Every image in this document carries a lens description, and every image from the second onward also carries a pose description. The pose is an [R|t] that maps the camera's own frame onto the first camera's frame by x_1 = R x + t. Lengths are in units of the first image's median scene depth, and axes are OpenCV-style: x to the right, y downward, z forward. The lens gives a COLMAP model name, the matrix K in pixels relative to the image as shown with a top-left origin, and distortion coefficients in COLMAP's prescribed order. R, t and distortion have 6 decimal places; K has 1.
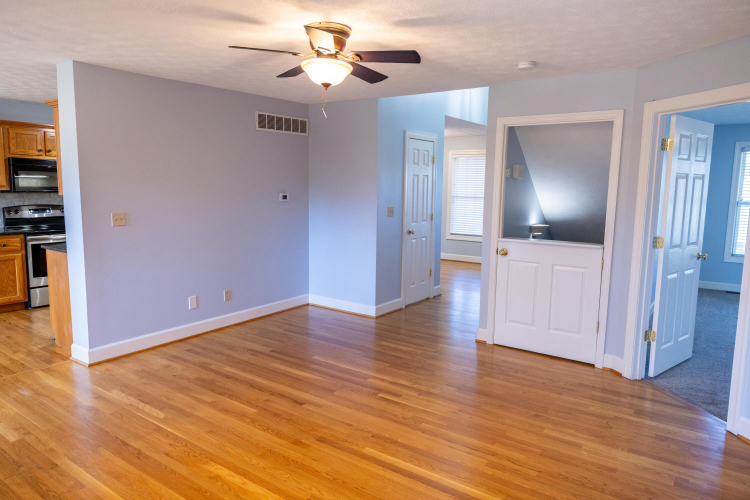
lens RADIAL K [[501.6, 0, 369.9], [0, 501.6, 249.8], [0, 0, 1]] dist [-0.004707, 0.008365]
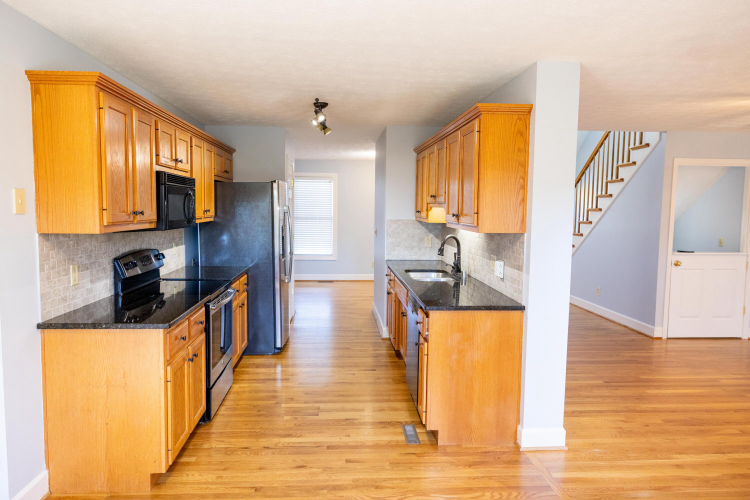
lens RADIAL K [[501.6, 0, 370.9], [0, 501.6, 248.3], [0, 0, 1]] dist [-0.004707, 0.008365]
pose [[0.769677, -0.059295, 0.635673, -1.155857], [0.084474, 0.996382, -0.009341, -0.089295], [-0.632820, 0.060887, 0.771902, 0.517353]]
